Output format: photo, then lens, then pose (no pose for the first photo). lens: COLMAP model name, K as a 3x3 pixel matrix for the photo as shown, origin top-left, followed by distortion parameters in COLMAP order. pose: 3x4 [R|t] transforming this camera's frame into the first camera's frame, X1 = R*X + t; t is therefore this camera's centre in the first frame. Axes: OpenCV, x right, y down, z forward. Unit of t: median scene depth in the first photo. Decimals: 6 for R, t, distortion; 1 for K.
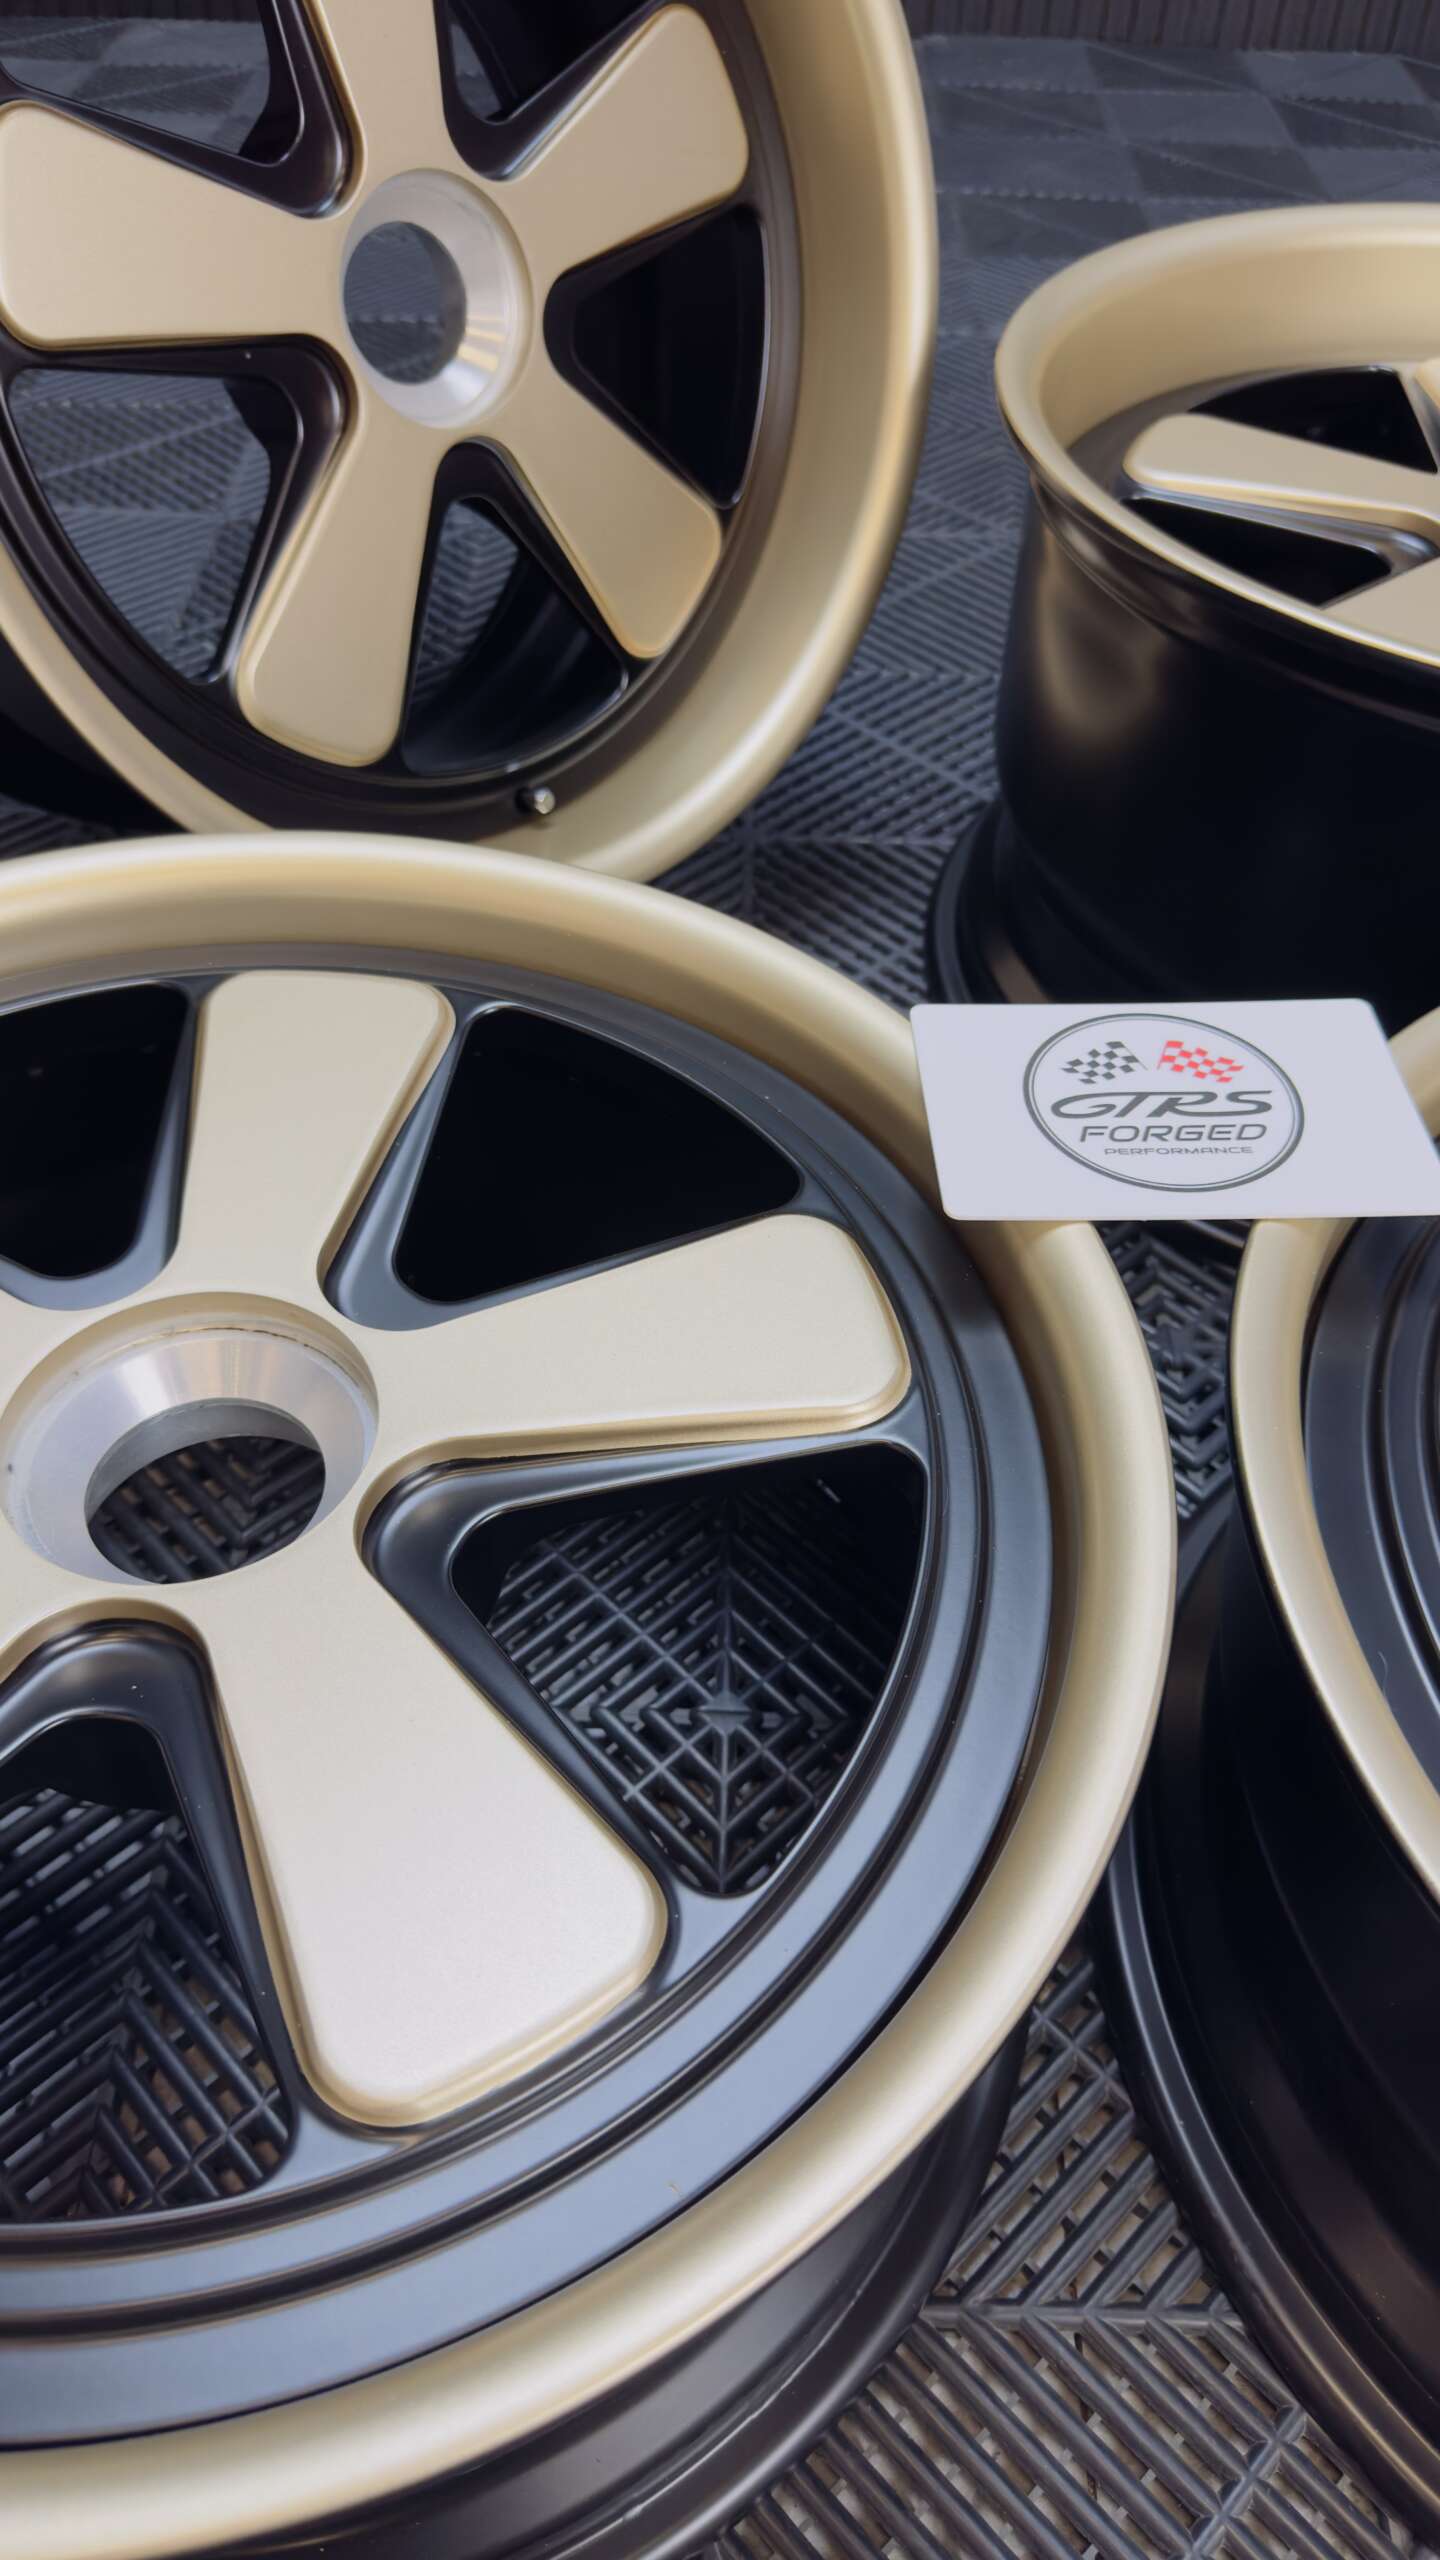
lens RADIAL K [[1833.3, 0, 704.8], [0, 1833.3, 1293.2], [0, 0, 1]] dist [0.055589, -0.099209]
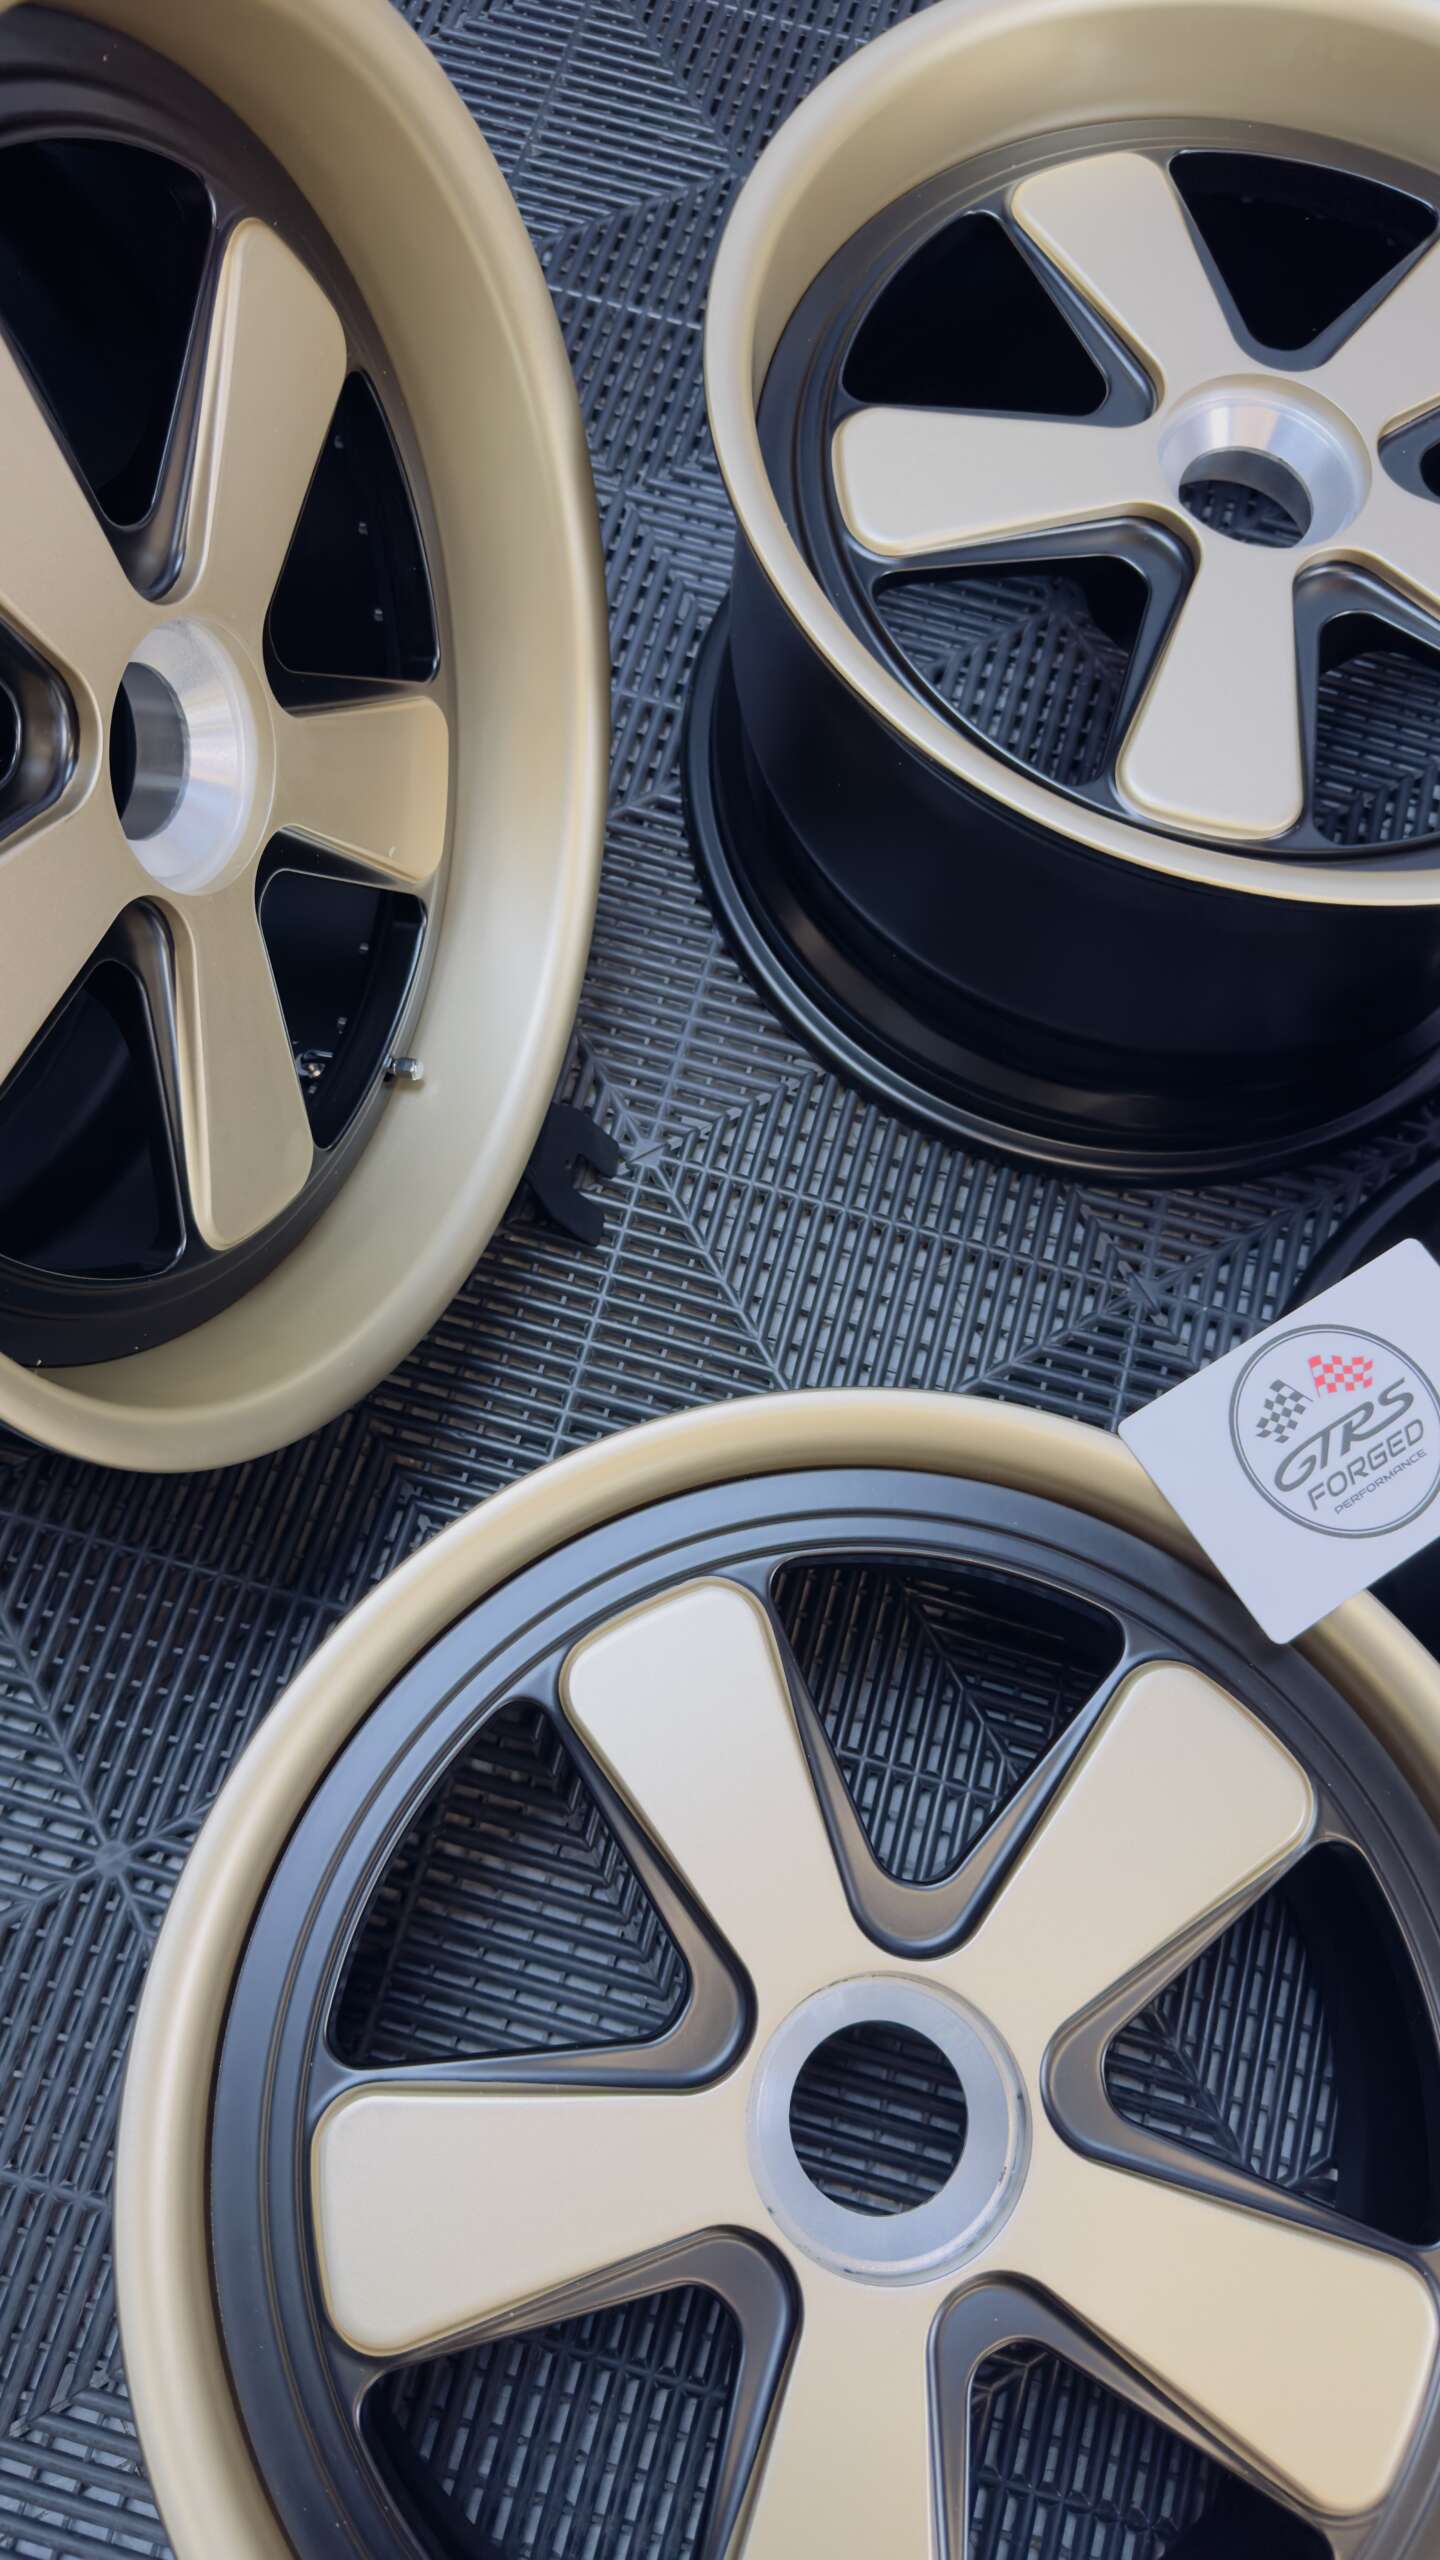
lens RADIAL K [[1833.3, 0, 708.1], [0, 1833.3, 1291.3], [0, 0, 1]] dist [0.055589, -0.099209]
pose [[0.857432, -0.481167, 0.182453, -0.294359], [0.356930, 0.811491, 0.462691, -0.889663], [-0.370691, -0.331603, 0.867541, 0.101895]]
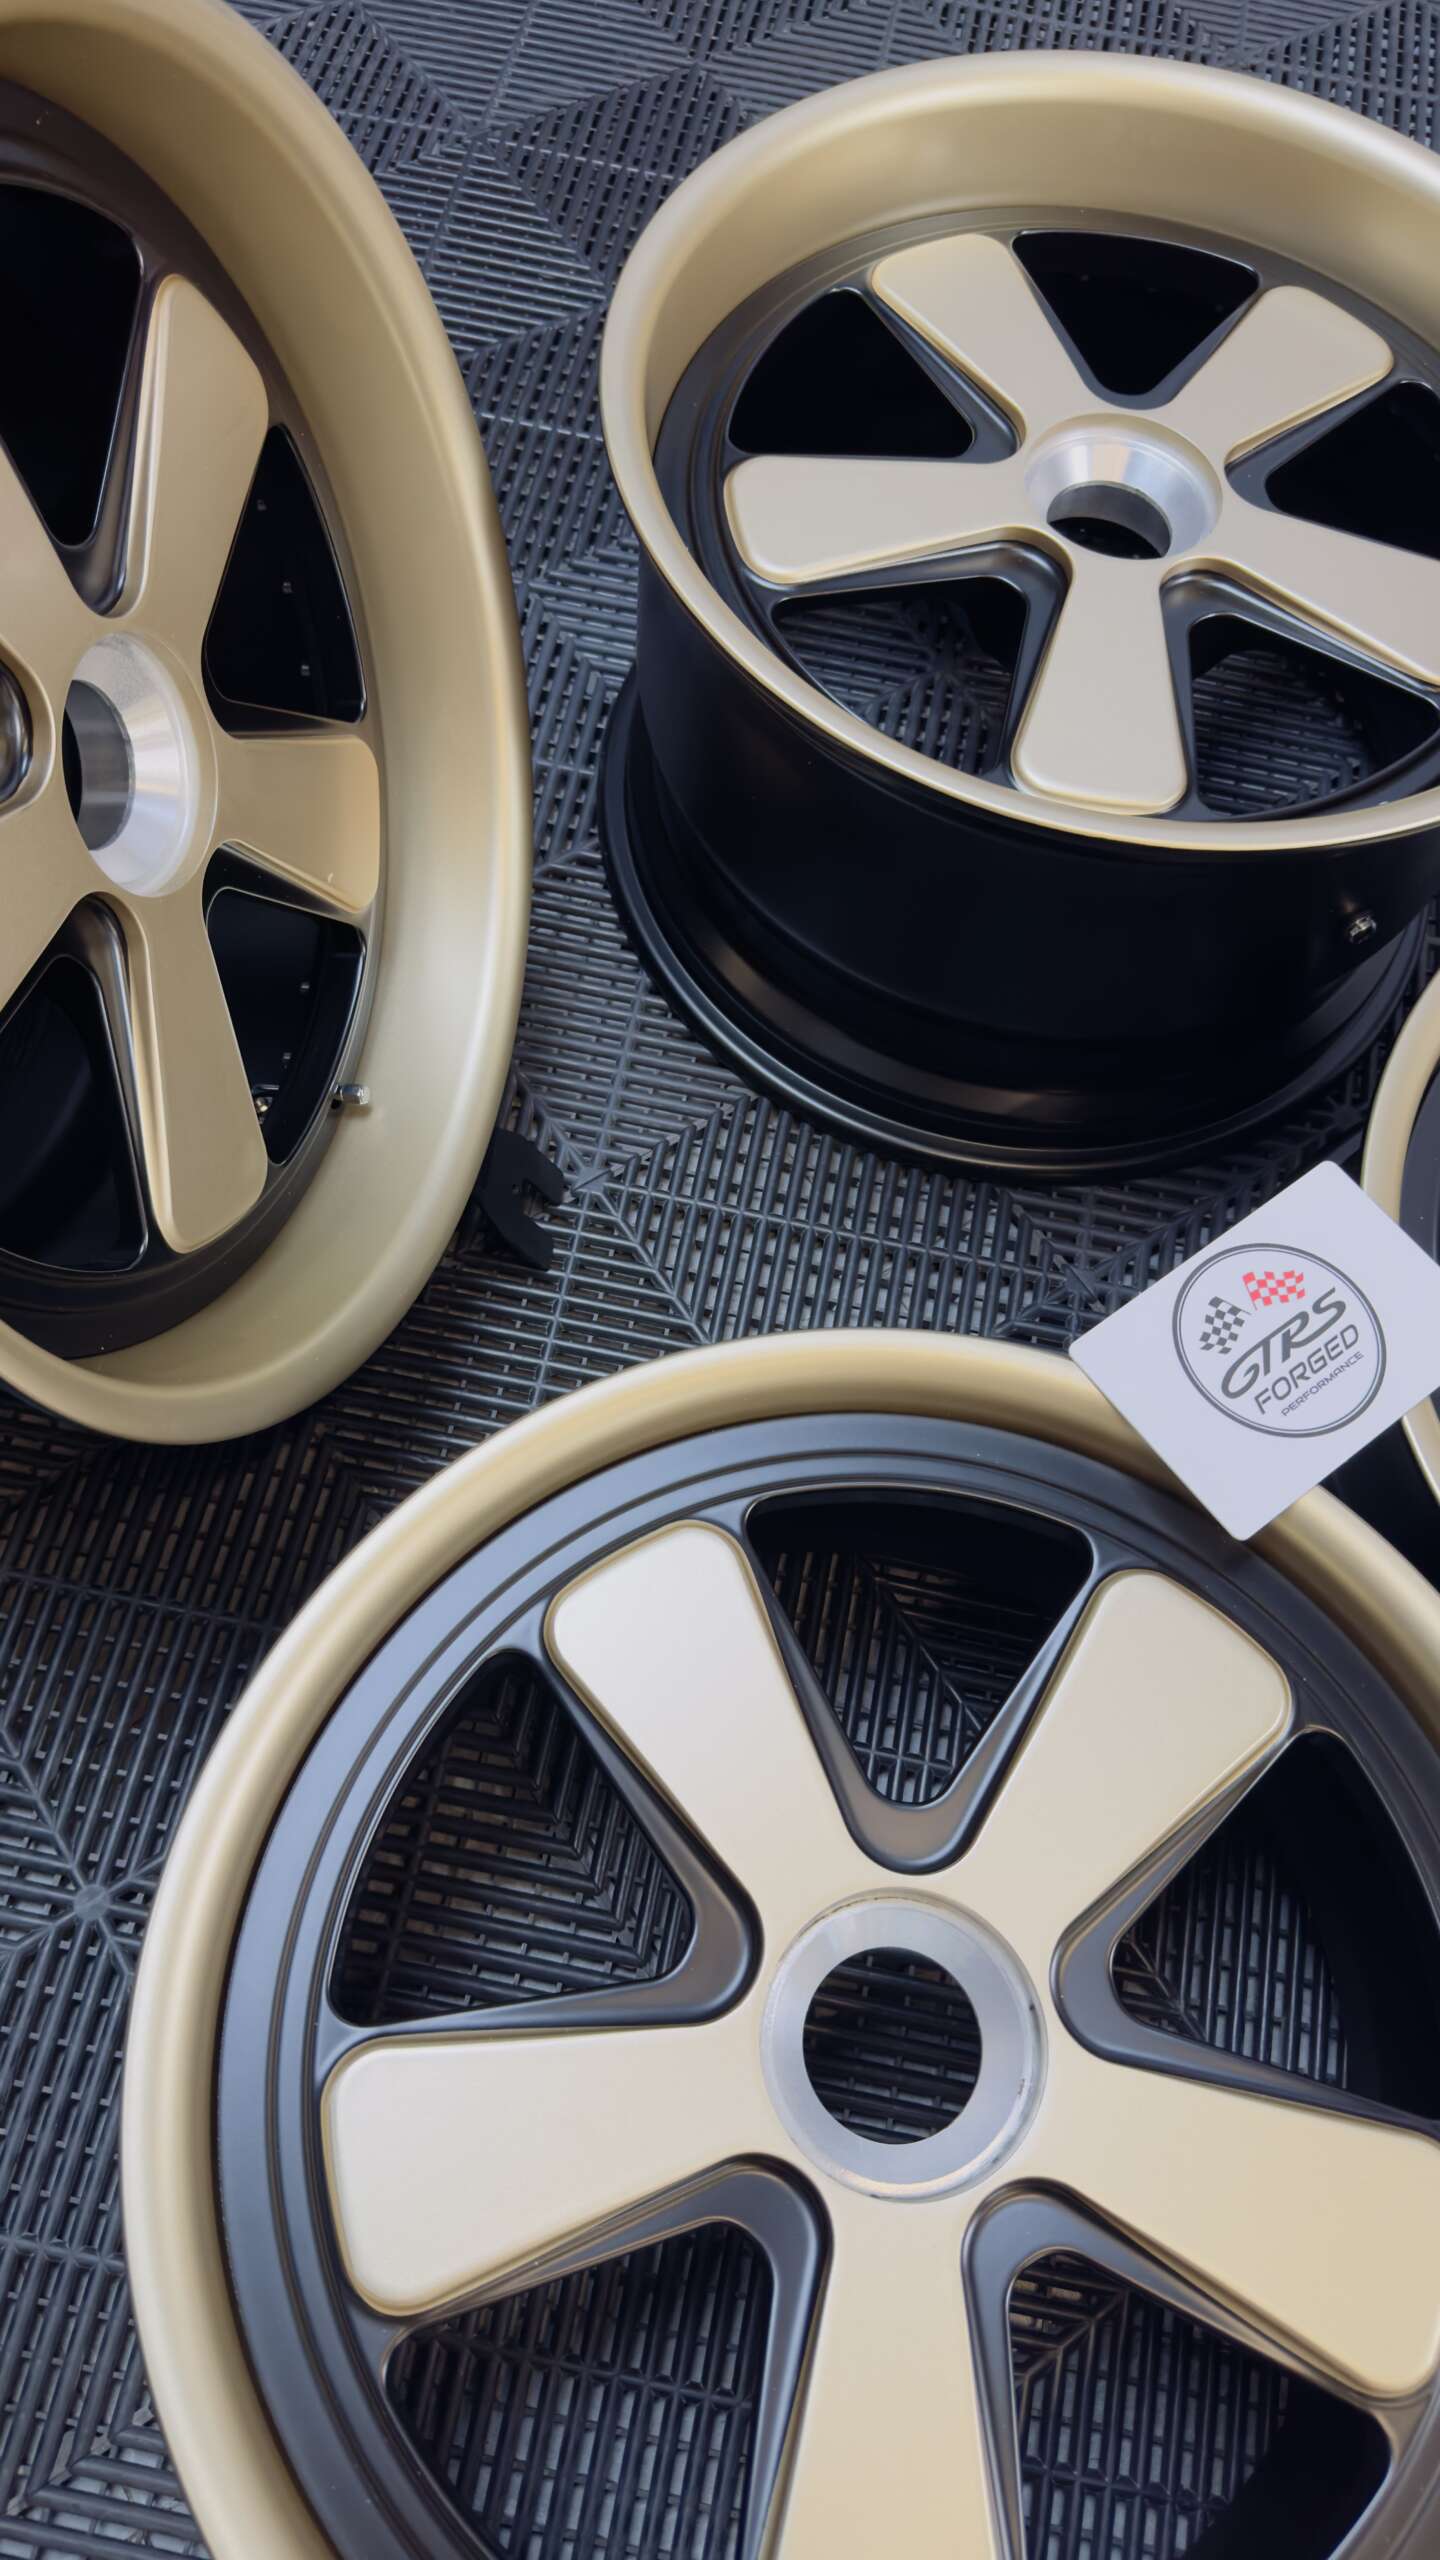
lens RADIAL K [[1833.3, 0, 715.4], [0, 1833.3, 1283.7], [0, 0, 1]] dist [0.055589, -0.099209]
pose [[0.814347, -0.514800, 0.267992, -0.393383], [0.394879, 0.829862, 0.394207, -0.785927], [-0.425334, -0.215197, 0.879080, 0.033865]]
